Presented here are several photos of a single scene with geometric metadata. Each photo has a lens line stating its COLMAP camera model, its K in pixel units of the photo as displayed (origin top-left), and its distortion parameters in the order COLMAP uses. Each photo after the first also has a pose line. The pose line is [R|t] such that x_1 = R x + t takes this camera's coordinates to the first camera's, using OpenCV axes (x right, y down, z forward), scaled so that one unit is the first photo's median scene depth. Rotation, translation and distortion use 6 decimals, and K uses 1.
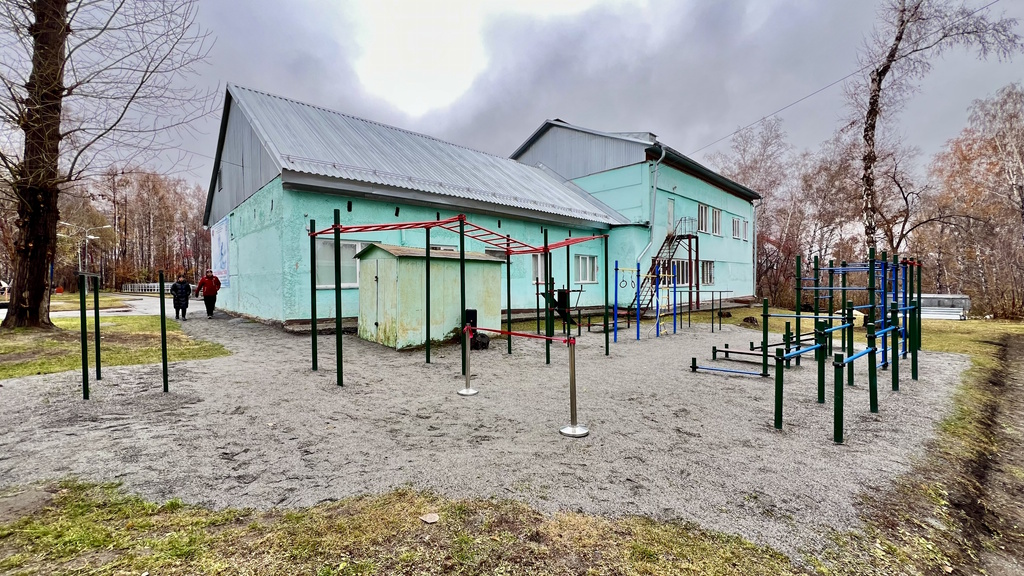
lens RADIAL K [[414.1, 0, 501.2], [0, 414.1, 290.0], [0, 0, 1]] dist [-0.000021, -0.000069]
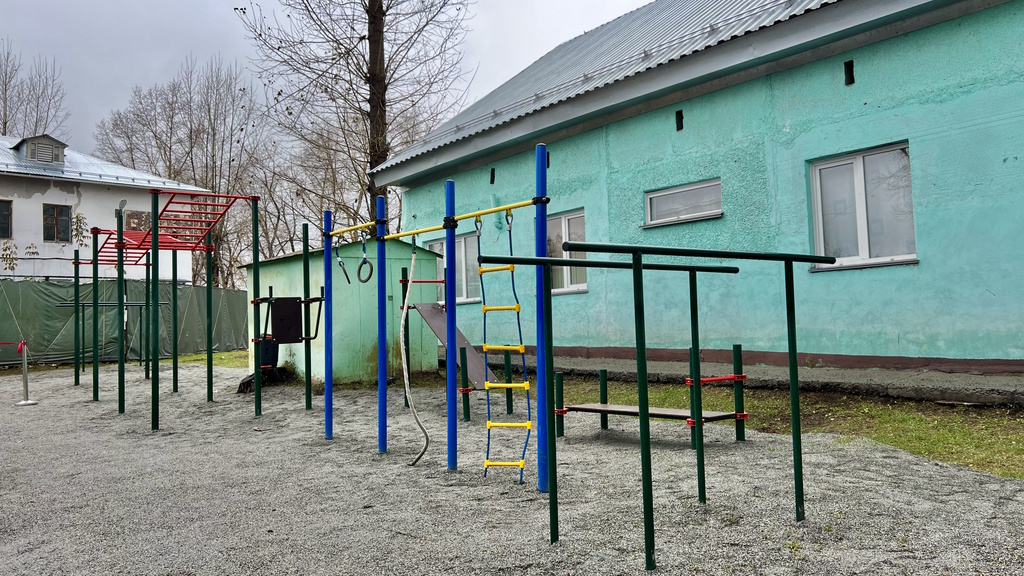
lens RADIAL K [[773.3, 0, 512.9], [0, 773.3, 288.5], [0, 0, 1]] dist [0.059991, -0.053519]
pose [[-0.063560, -0.035595, -0.997343, 0.539644], [0.026493, 0.998951, -0.037341, 0.011732], [0.997626, -0.028796, -0.062551, 0.684599]]
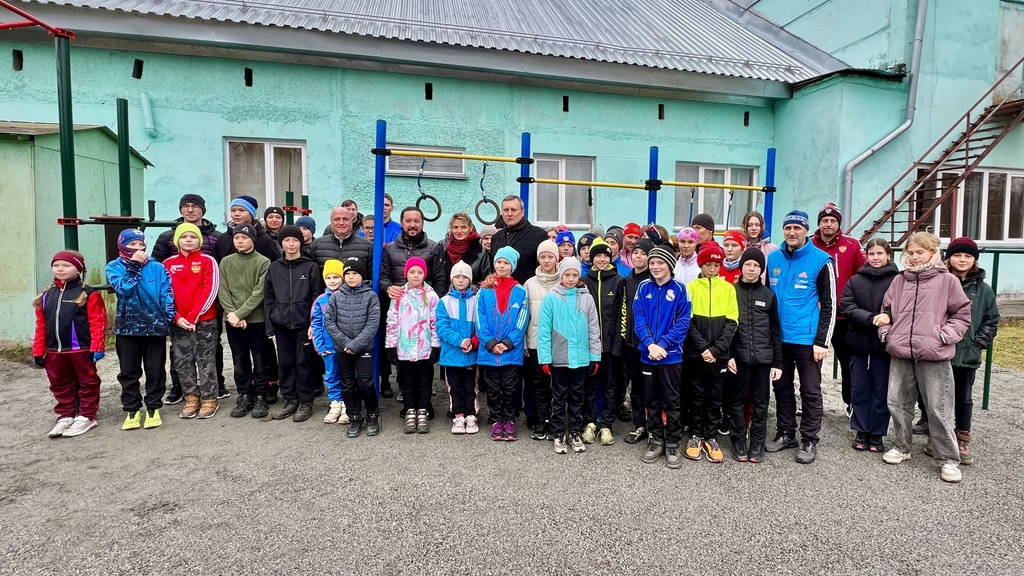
lens RADIAL K [[533.5, 0, 546.1], [0, 533.5, 277.0], [0, 0, 1]] dist [-0.000758, -0.000642]
pose [[0.874047, 0.055051, -0.482713, 0.310187], [-0.031042, 0.997857, 0.057594, 0.005190], [0.484849, -0.035355, 0.873883, 0.417760]]
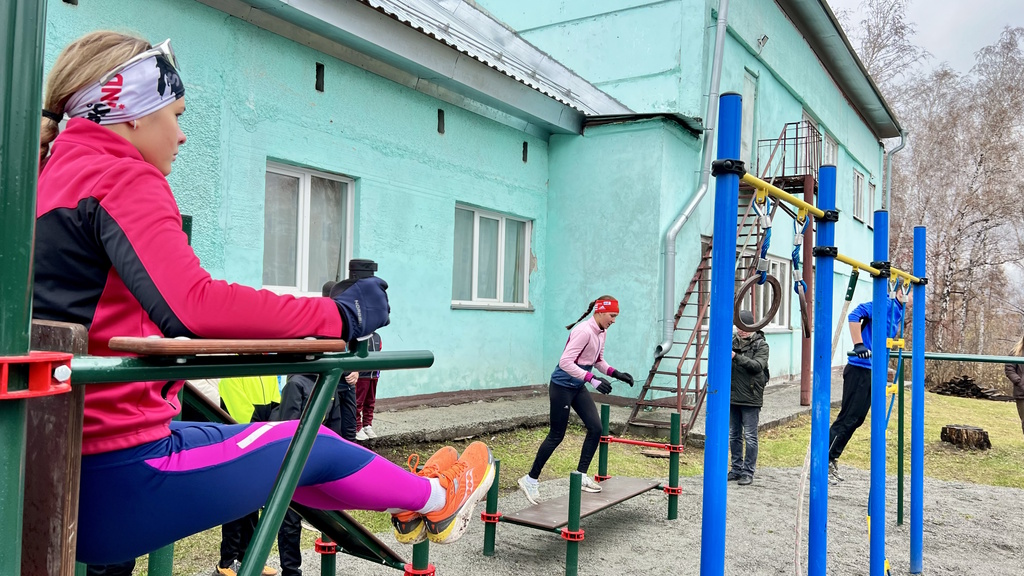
lens RADIAL K [[773.3, 0, 516.6], [0, 773.3, 295.0], [0, 0, 1]] dist [0.059991, -0.053519]
pose [[0.975328, 0.050422, 0.214927, 0.101842], [-0.042210, 0.998199, -0.042633, -0.002887], [-0.216689, 0.032509, 0.975699, 0.455691]]
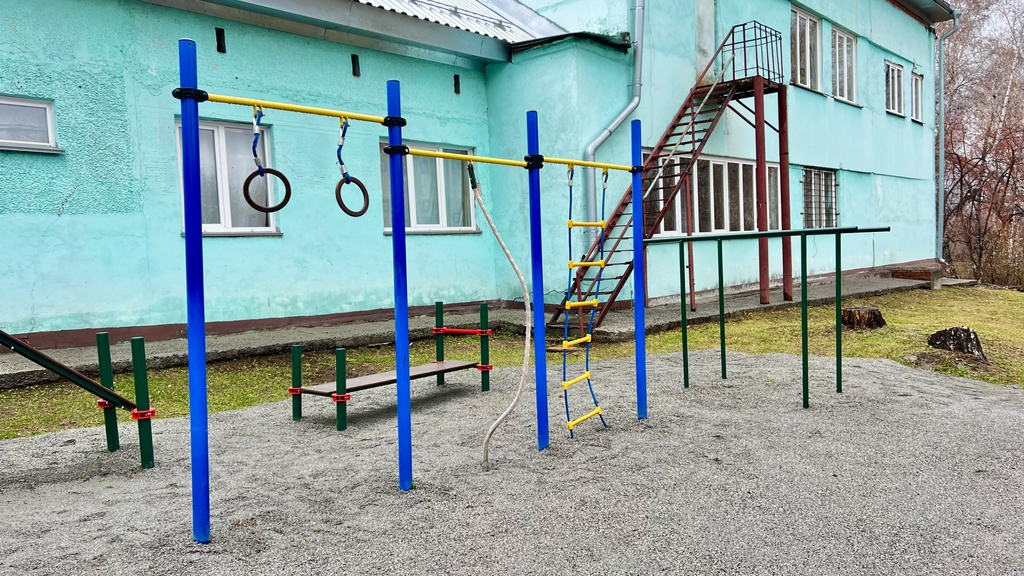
lens RADIAL K [[773.3, 0, 503.7], [0, 773.3, 296.3], [0, 0, 1]] dist [0.059991, -0.053519]
pose [[0.998038, -0.033069, 0.053158, 0.218095], [0.031020, 0.998761, 0.038913, 0.011048], [-0.054379, -0.037187, 0.997828, 0.389029]]
